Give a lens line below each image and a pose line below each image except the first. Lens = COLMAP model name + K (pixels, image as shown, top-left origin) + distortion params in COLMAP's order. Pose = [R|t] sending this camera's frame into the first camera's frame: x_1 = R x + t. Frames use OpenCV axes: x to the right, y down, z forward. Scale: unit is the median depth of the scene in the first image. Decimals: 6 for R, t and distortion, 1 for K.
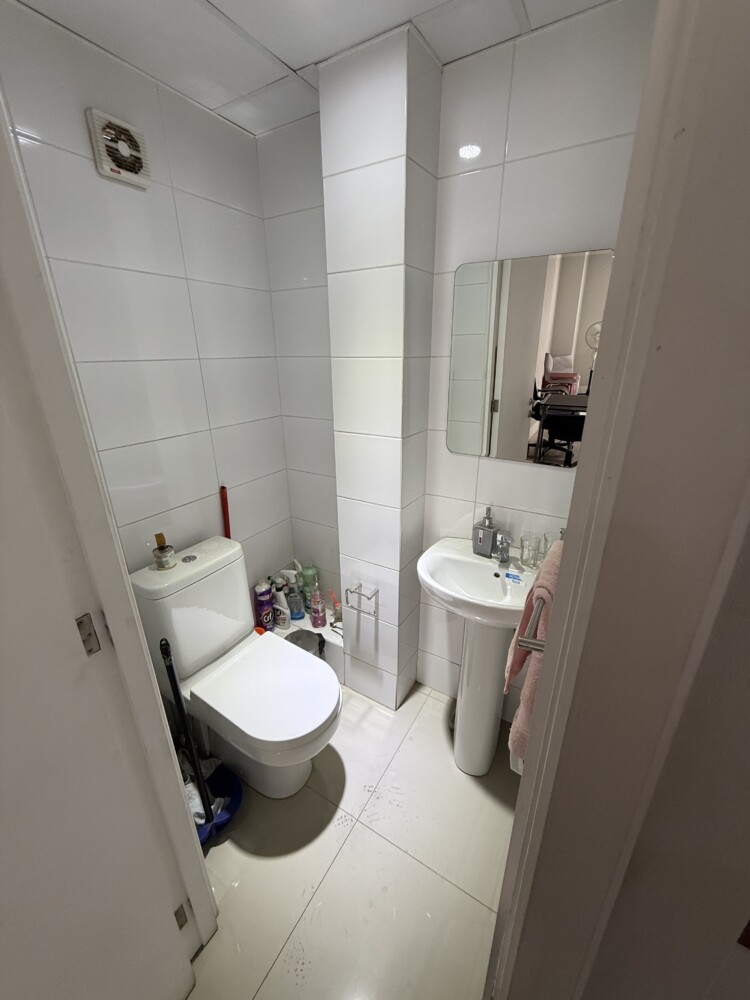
lens RADIAL K [[399.2, 0, 372.4], [0, 399.2, 500.7], [0, 0, 1]] dist [-0.001043, -0.000007]
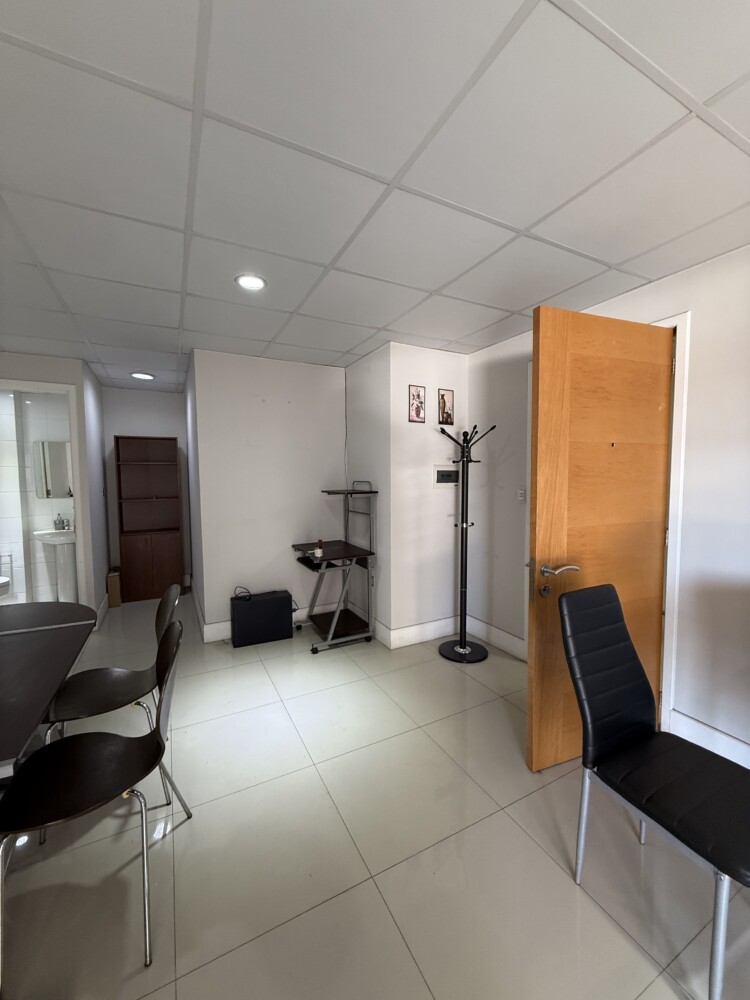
lens RADIAL K [[399.2, 0, 372.4], [0, 399.2, 500.7], [0, 0, 1]] dist [-0.001043, -0.000007]
pose [[0.520865, -0.049372, 0.852210, -1.014258], [0.306001, 0.942779, -0.132406, 1.022352], [-0.796909, 0.329743, 0.506168, -2.395744]]
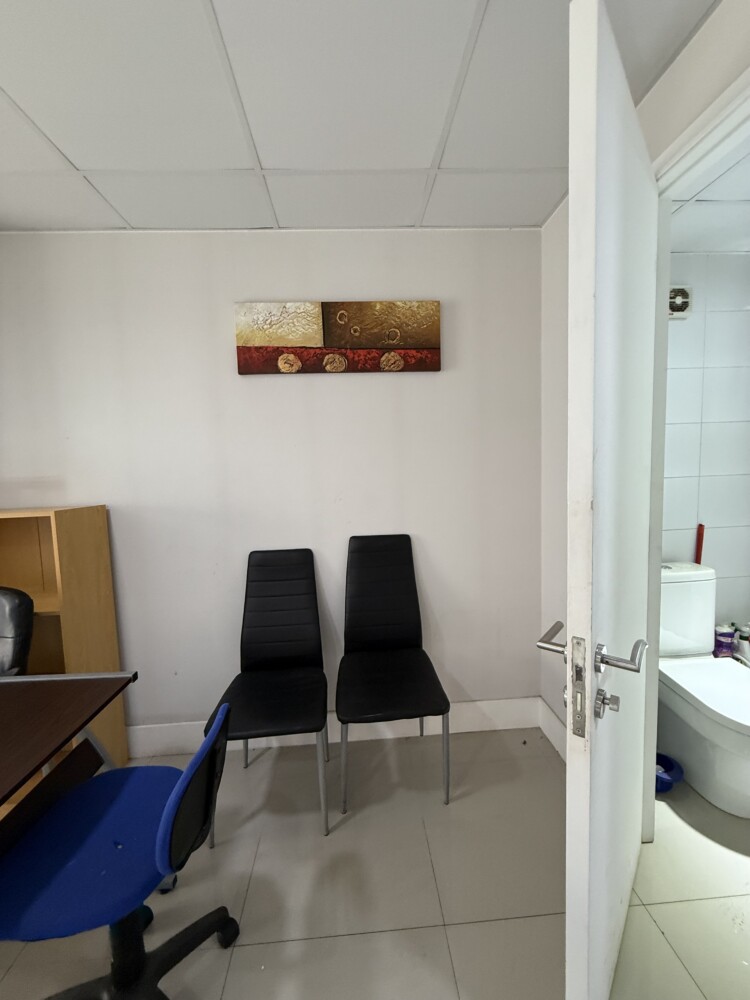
lens RADIAL K [[399.2, 0, 372.4], [0, 399.2, 500.7], [0, 0, 1]] dist [-0.001043, -0.000007]
pose [[0.567610, 0.066920, -0.820573, 0.046888], [-0.267573, 0.957579, -0.106993, 0.313820], [0.778603, 0.280293, 0.561438, -0.501447]]
